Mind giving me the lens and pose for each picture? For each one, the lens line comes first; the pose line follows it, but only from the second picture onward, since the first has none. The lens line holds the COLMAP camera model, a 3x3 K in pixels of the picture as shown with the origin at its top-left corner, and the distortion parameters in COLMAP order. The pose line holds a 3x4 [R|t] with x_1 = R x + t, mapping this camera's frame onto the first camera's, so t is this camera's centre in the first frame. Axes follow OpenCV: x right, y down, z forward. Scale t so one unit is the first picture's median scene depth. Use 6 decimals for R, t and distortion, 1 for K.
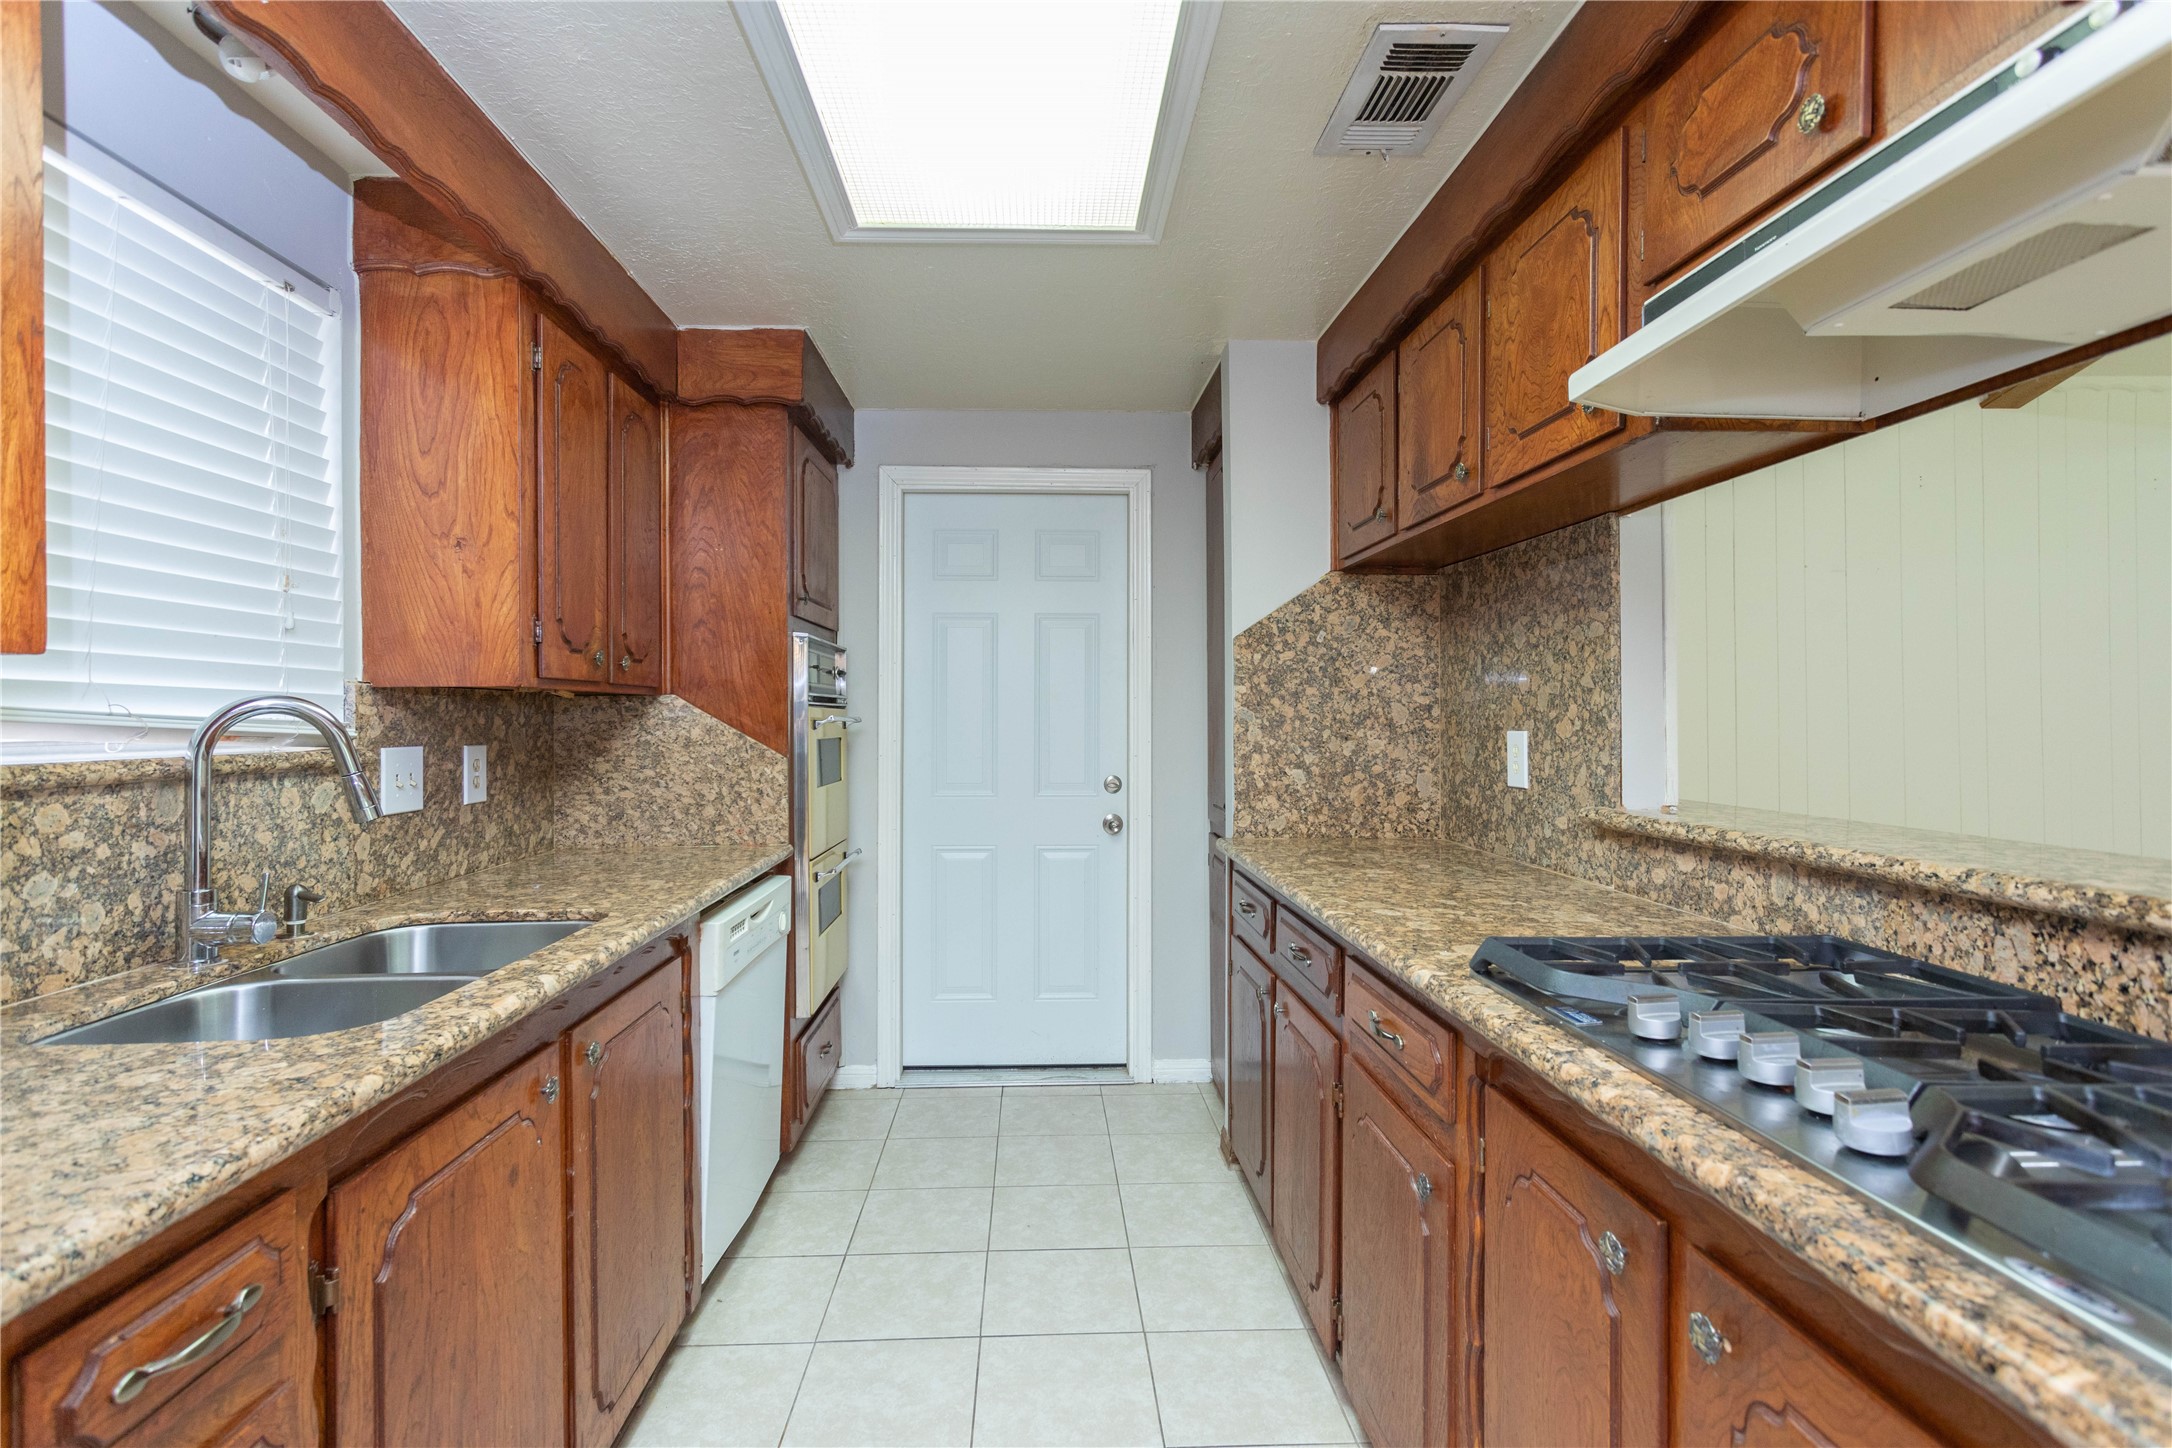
lens RADIAL K [[1042.8, 0, 1071.6], [0, 1042.8, 708.3], [0, 0, 1]] dist [0.006843, 0.000206]
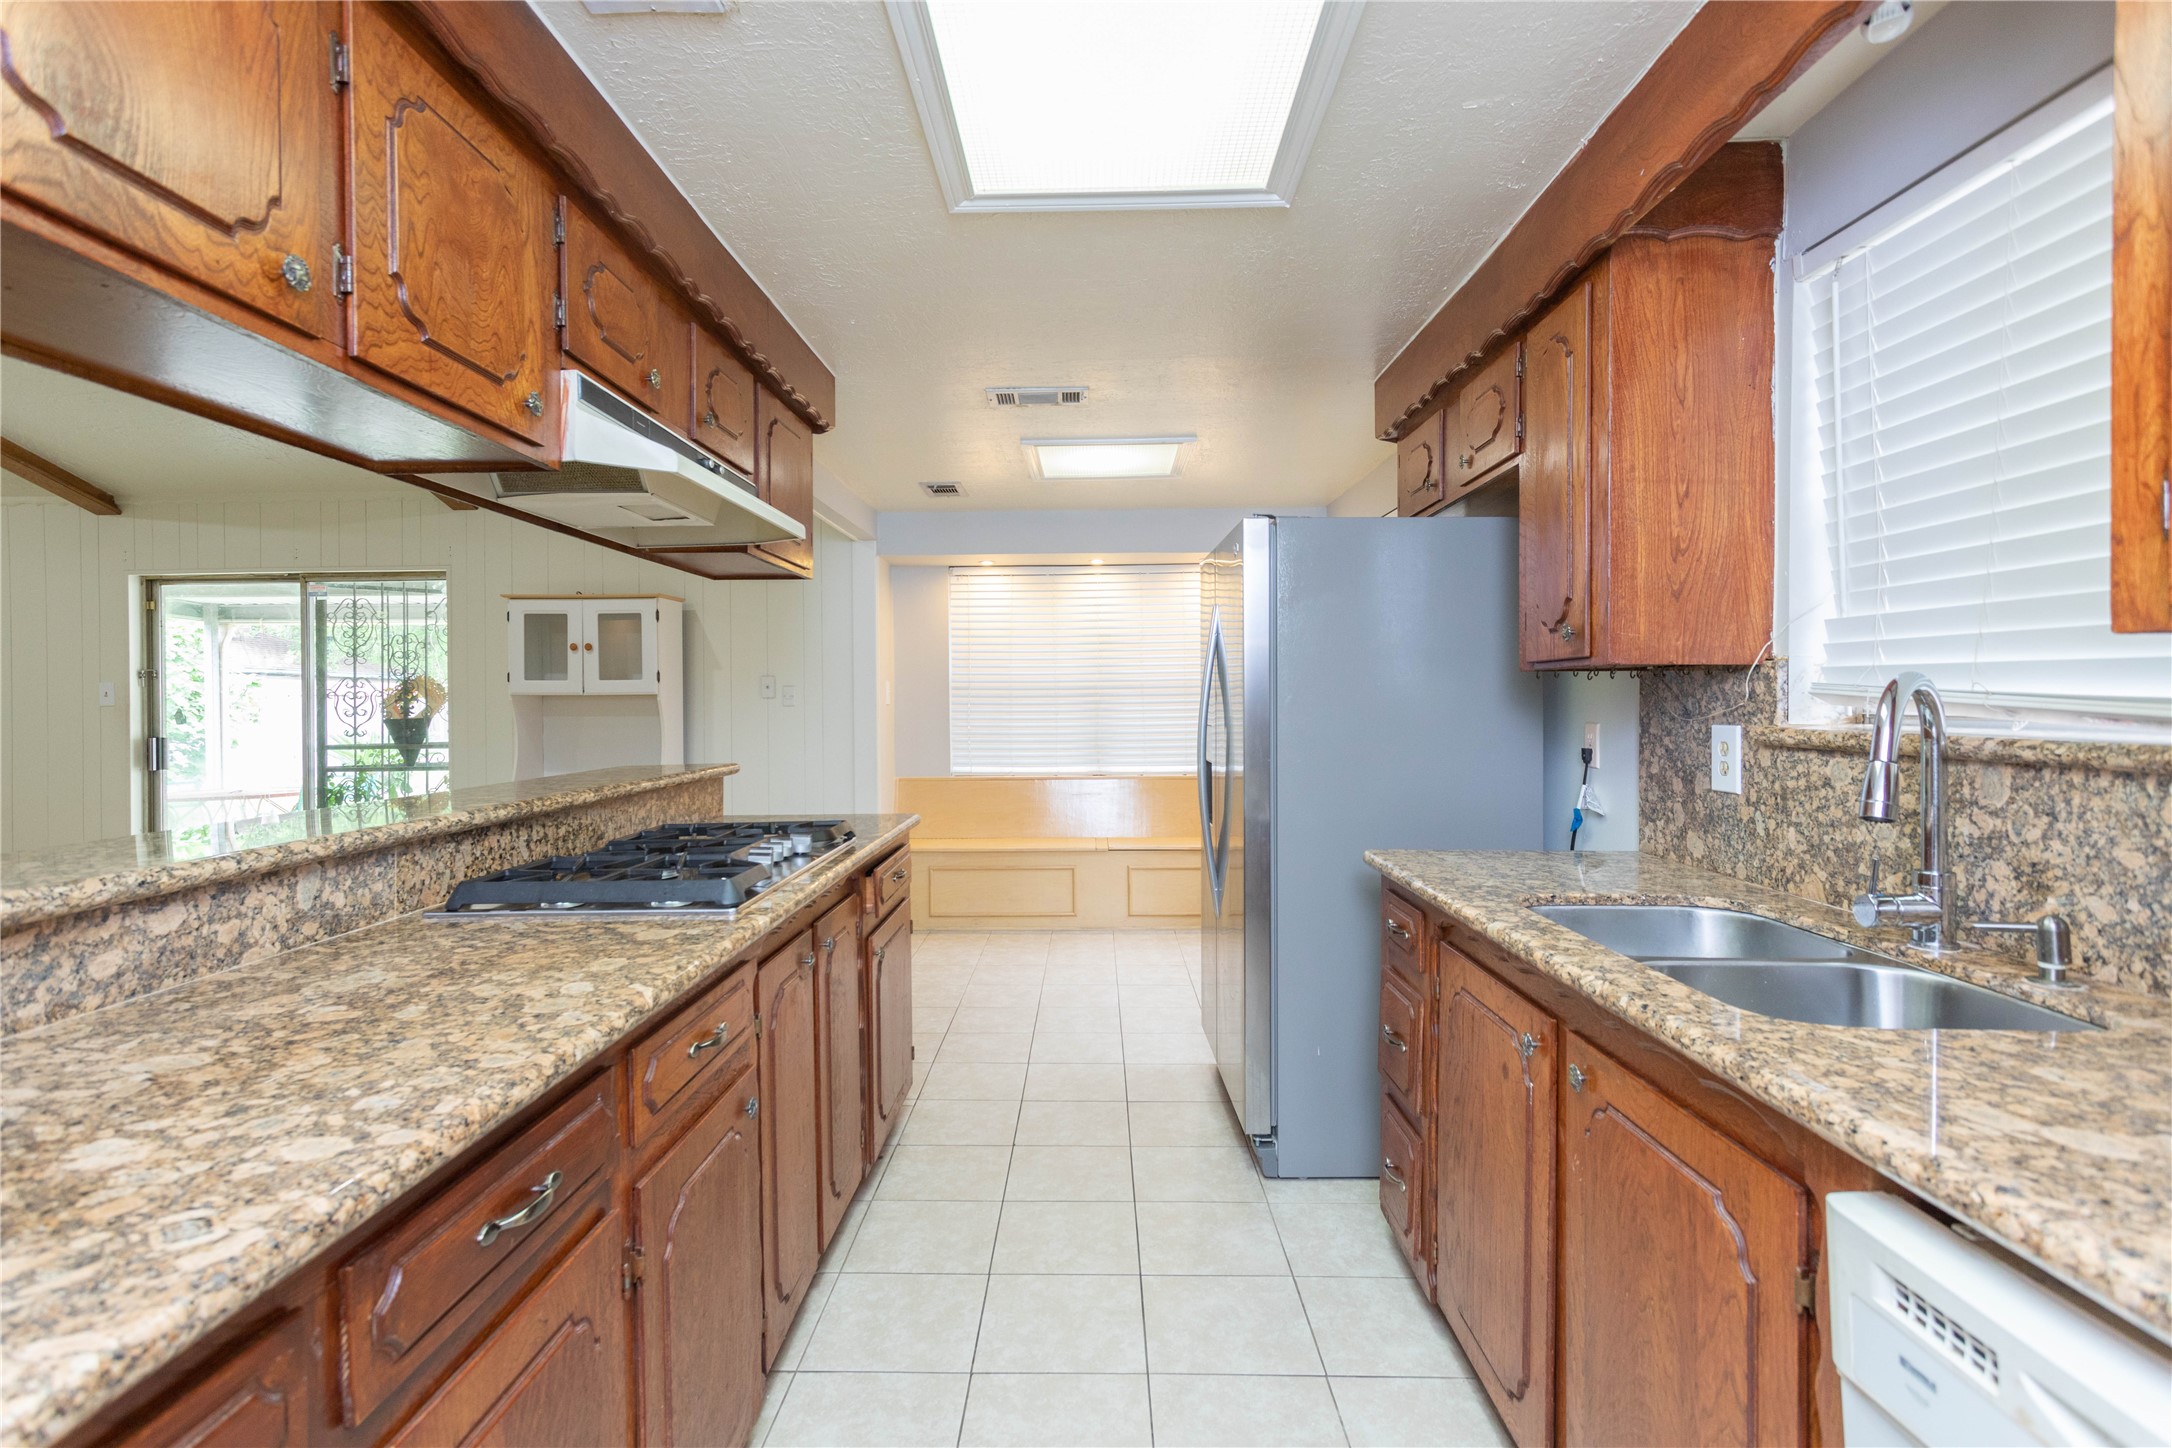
lens RADIAL K [[1042.8, 0, 1066.6], [0, 1042.8, 710.3], [0, 0, 1]] dist [0.006843, 0.000206]
pose [[-0.997742, 0.010882, 0.066277, -0.068052], [0.011040, 0.999937, 0.002014, 0.008473], [-0.066251, 0.002741, -0.997799, 1.505508]]
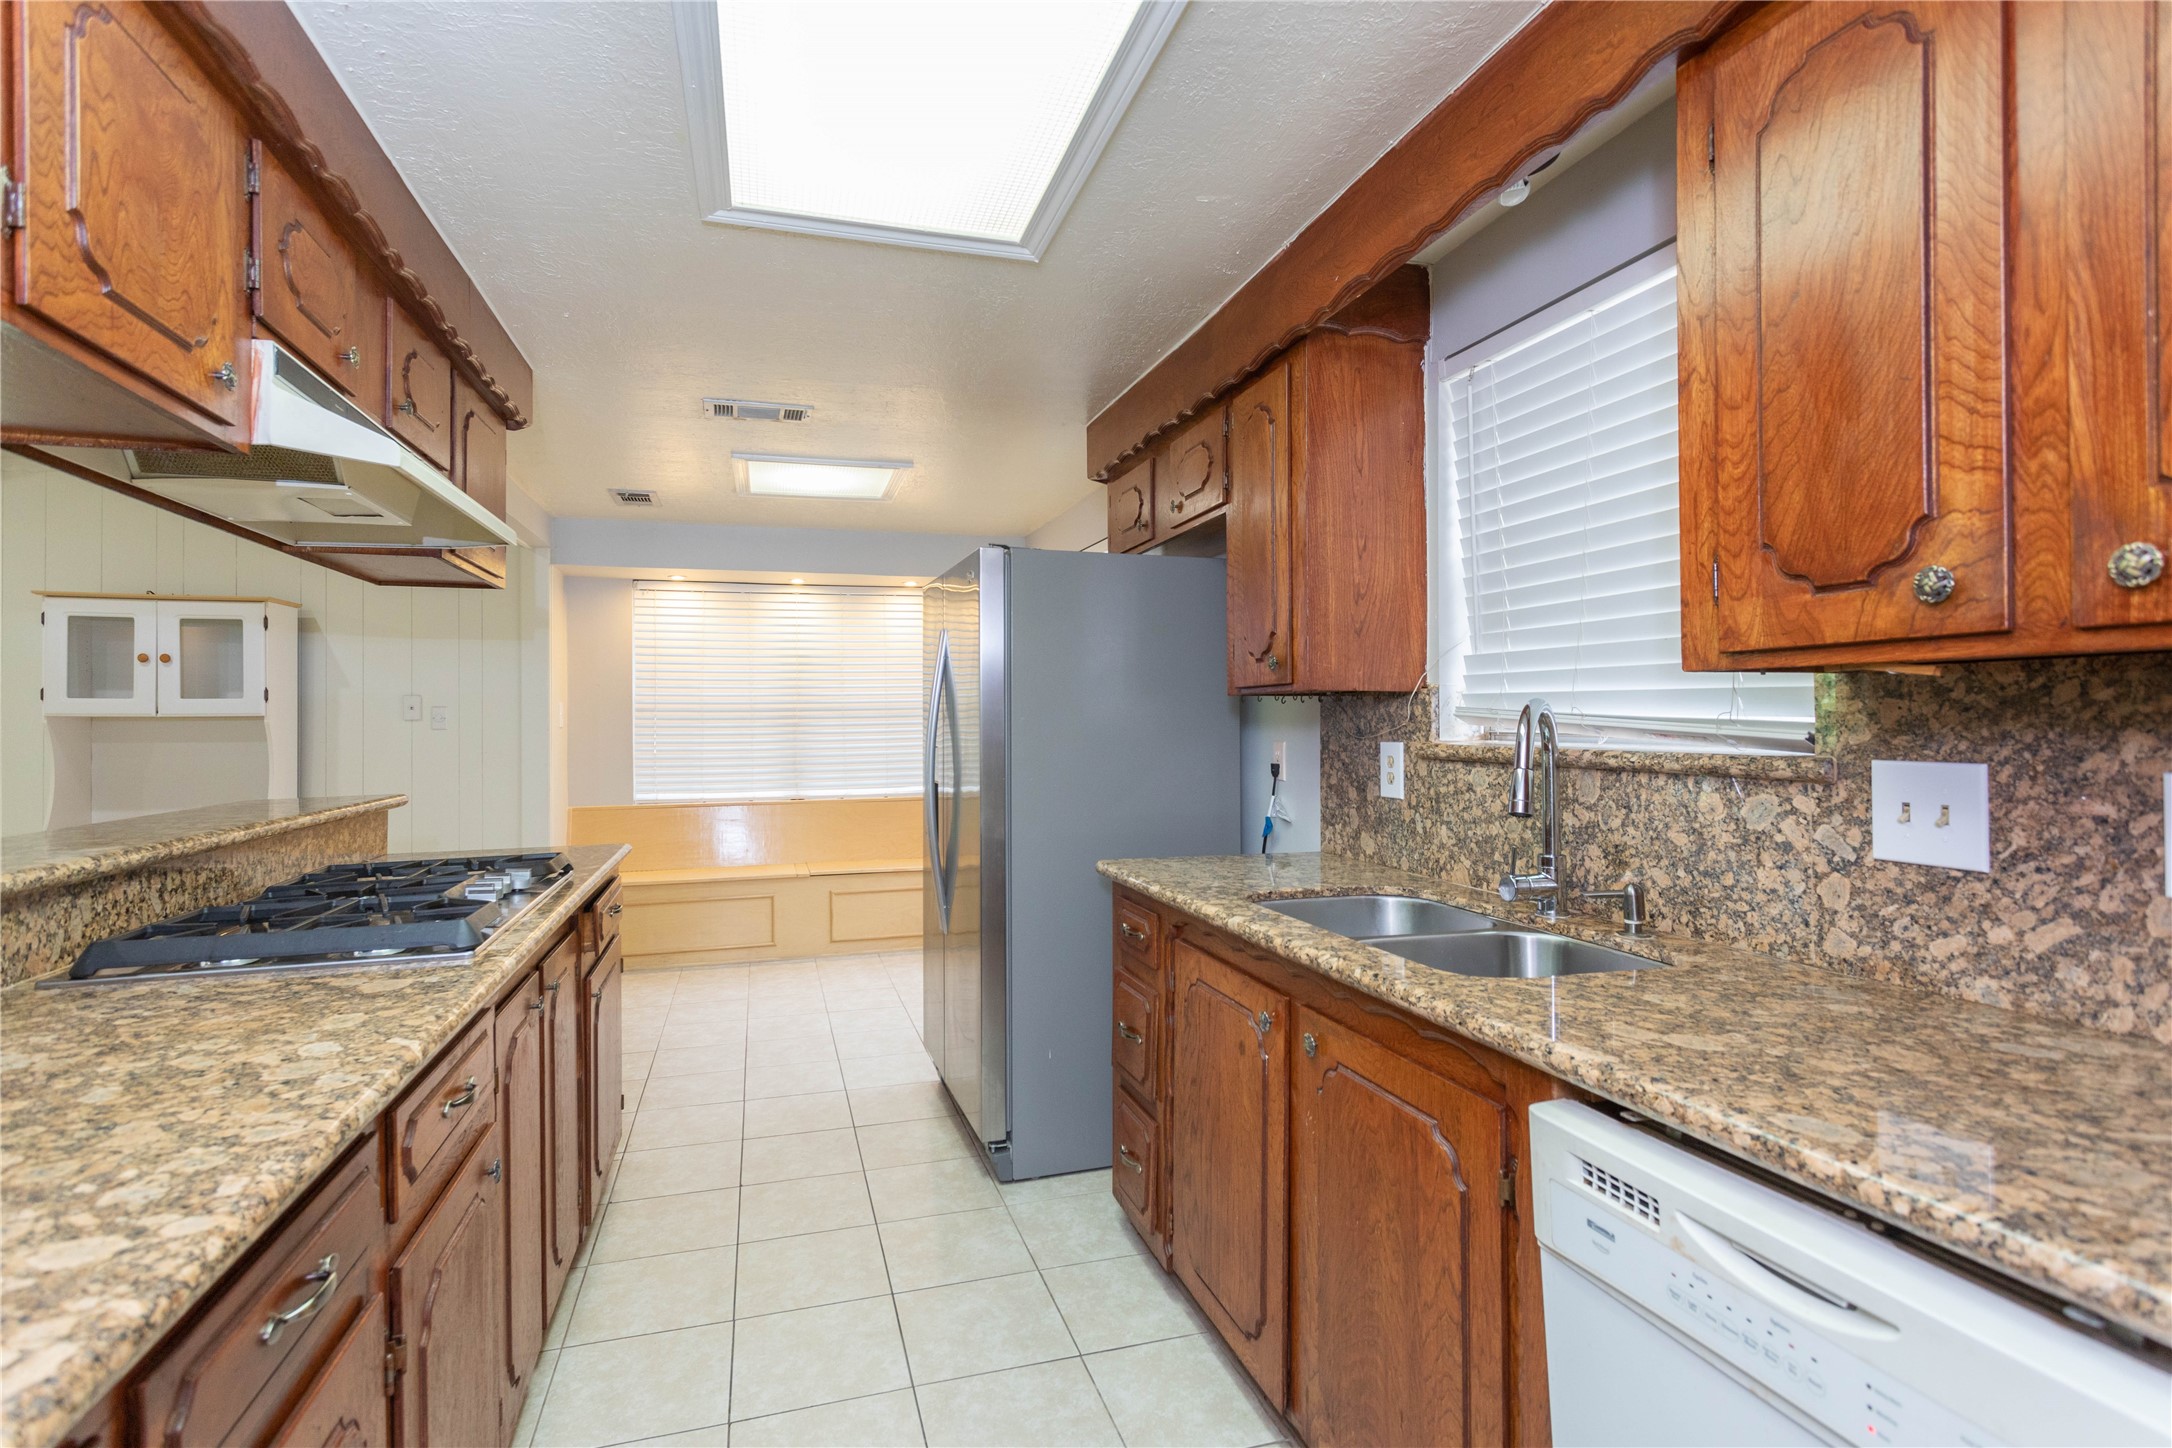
lens RADIAL K [[1042.8, 0, 1068.8], [0, 1042.8, 709.8], [0, 0, 1]] dist [0.006843, 0.000206]
pose [[-0.969283, 0.008868, -0.245787, 0.021107], [0.013318, 0.999776, -0.016449, 0.009367], [0.245586, -0.019218, -0.969184, 1.533851]]
